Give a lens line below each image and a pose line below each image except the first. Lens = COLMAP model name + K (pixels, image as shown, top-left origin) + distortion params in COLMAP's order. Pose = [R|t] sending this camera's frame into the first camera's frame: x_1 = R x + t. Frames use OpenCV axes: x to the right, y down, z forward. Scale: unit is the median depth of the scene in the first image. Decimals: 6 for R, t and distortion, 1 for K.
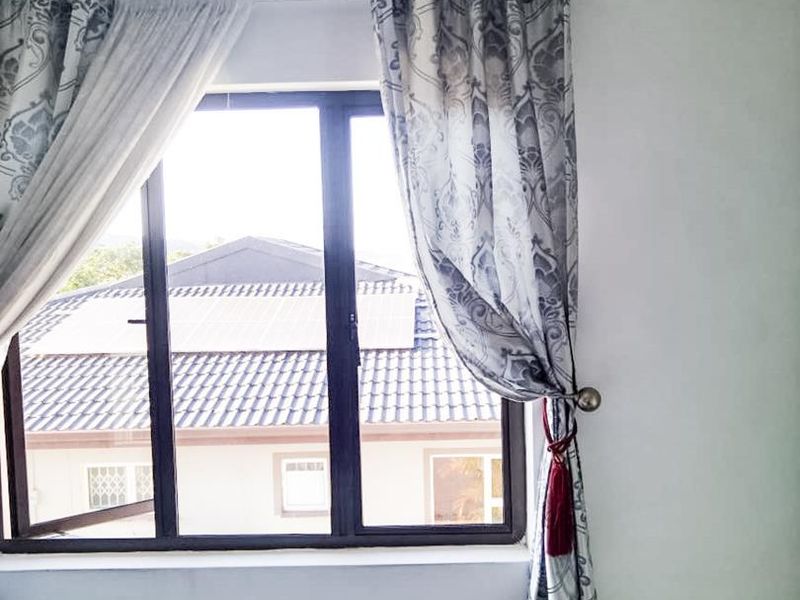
lens RADIAL K [[687.3, 0, 400.0], [0, 687.3, 300.0], [0, 0, 1]] dist [0.006919, -0.001690]
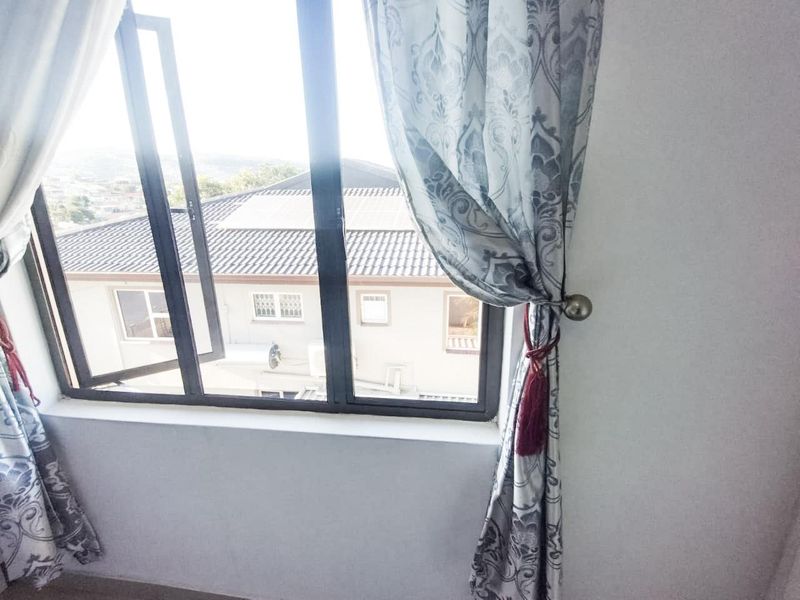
lens RADIAL K [[392.4, 0, 400.0], [0, 392.4, 300.0], [0, 0, 1]] dist [0.051033, -0.039775]
pose [[0.995754, 0.039130, -0.083323, 0.082094], [-0.017450, 0.968980, 0.246522, 0.008418], [0.090384, -0.244022, 0.965549, 0.472211]]
